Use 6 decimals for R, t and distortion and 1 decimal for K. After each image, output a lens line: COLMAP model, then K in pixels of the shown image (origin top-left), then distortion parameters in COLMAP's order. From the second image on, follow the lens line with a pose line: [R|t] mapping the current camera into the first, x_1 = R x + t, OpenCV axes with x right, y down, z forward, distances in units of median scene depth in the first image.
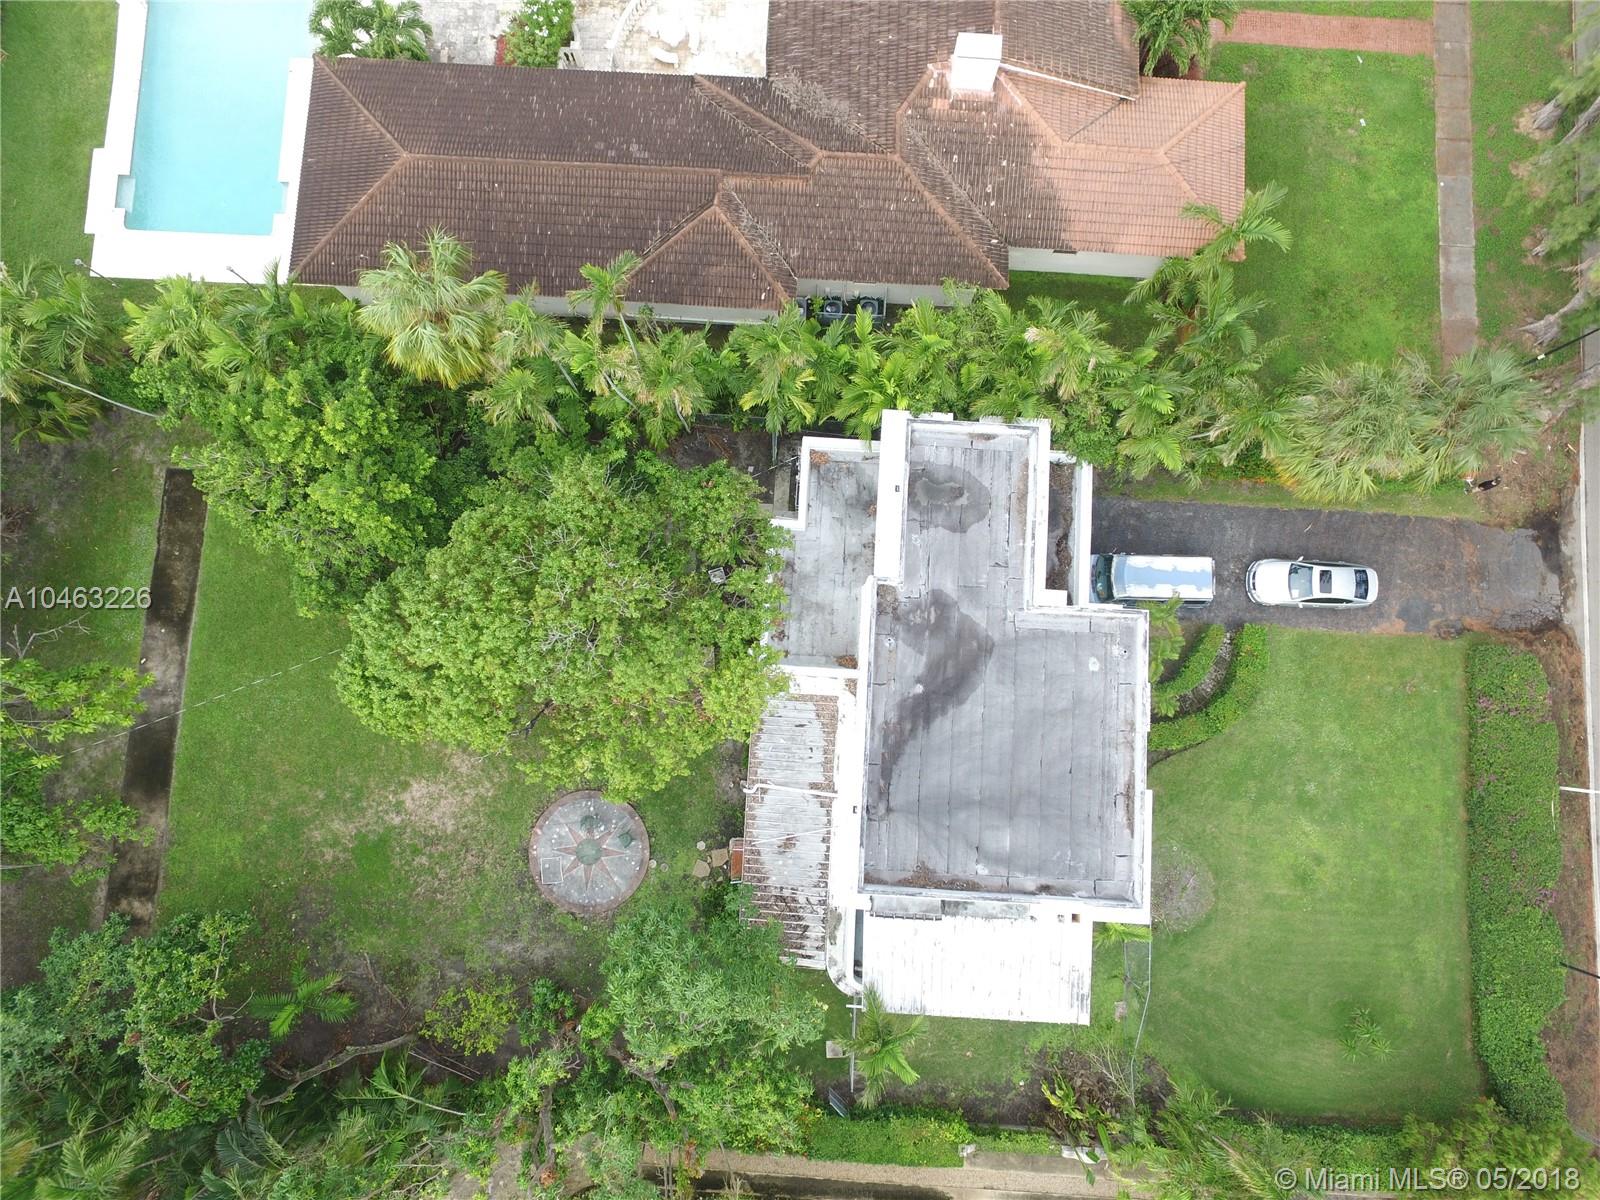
lens RADIAL K [[924.0, 0, 805.9], [0, 924.0, 598.7], [0, 0, 1]] dist [-0.000702, 0.001630]
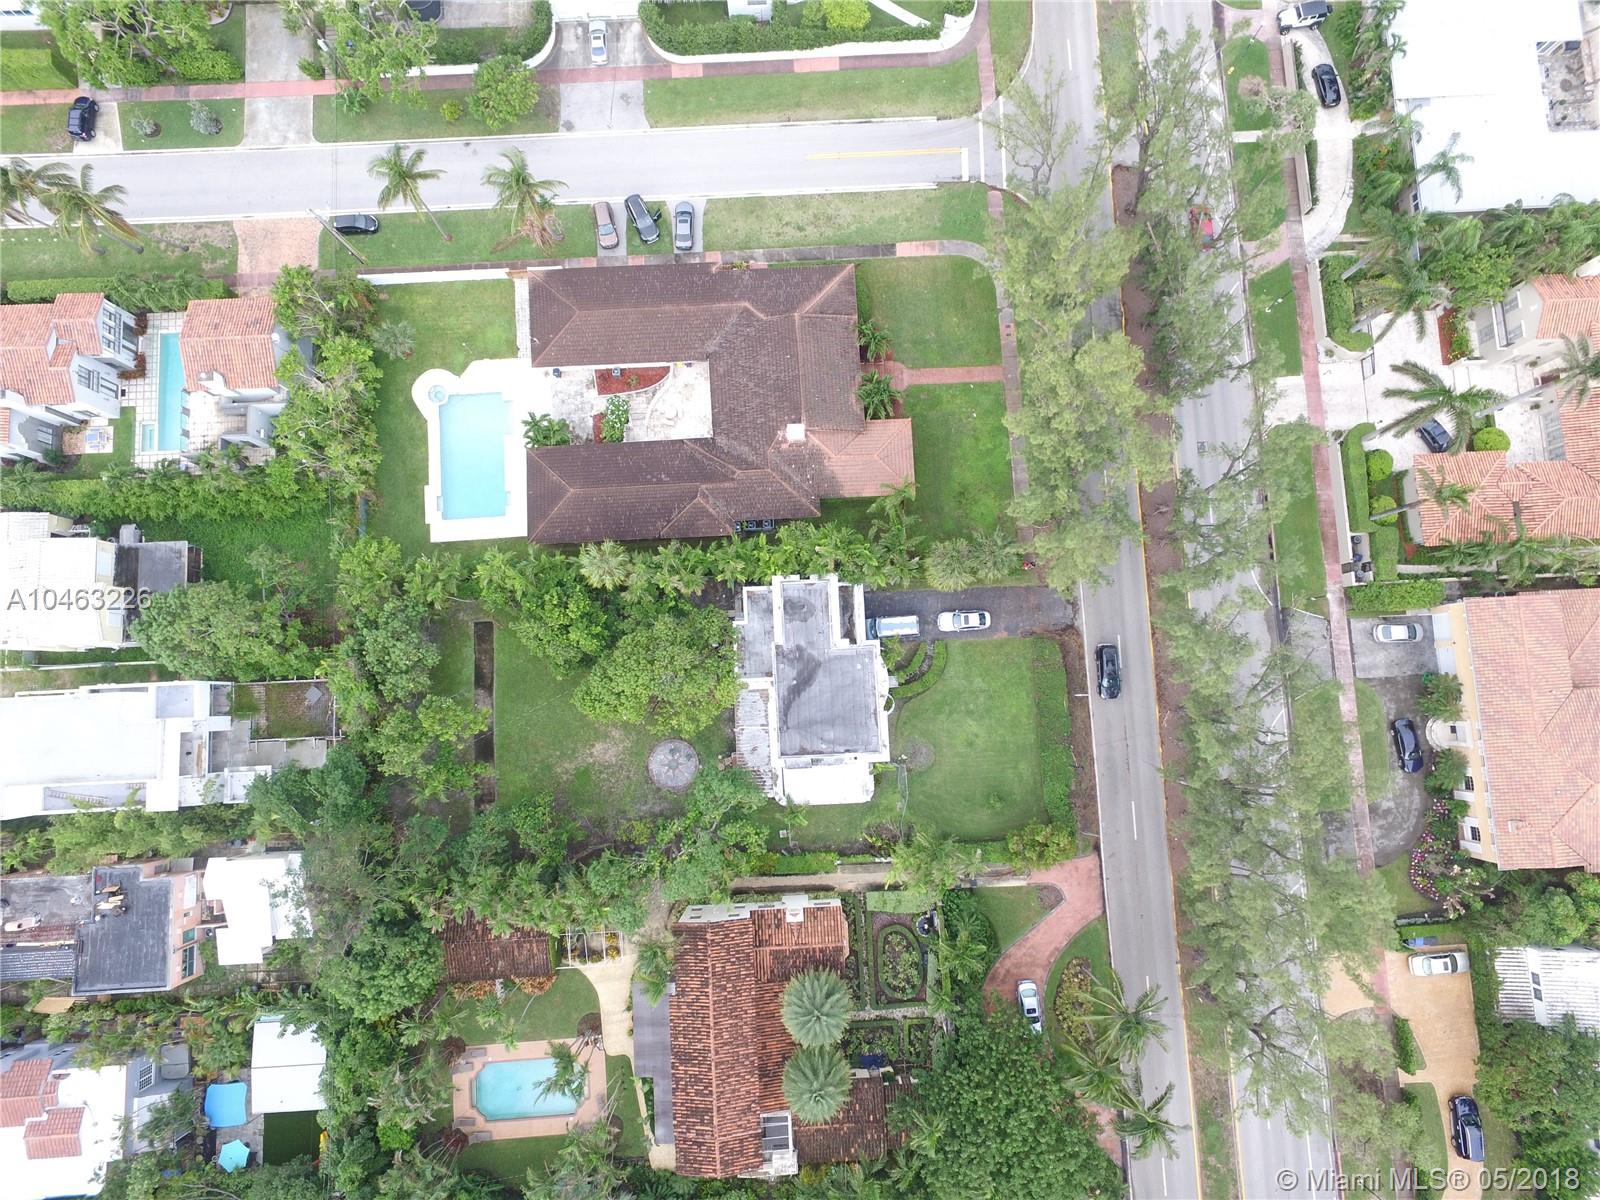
lens RADIAL K [[924.0, 0, 805.9], [0, 924.0, 598.7], [0, 0, 1]] dist [-0.000702, 0.001630]
pose [[0.994429, -0.104985, 0.009443, 0.141382], [0.105047, 0.994447, -0.006369, -0.111416], [-0.008722, 0.007325, 0.999935, -1.528491]]
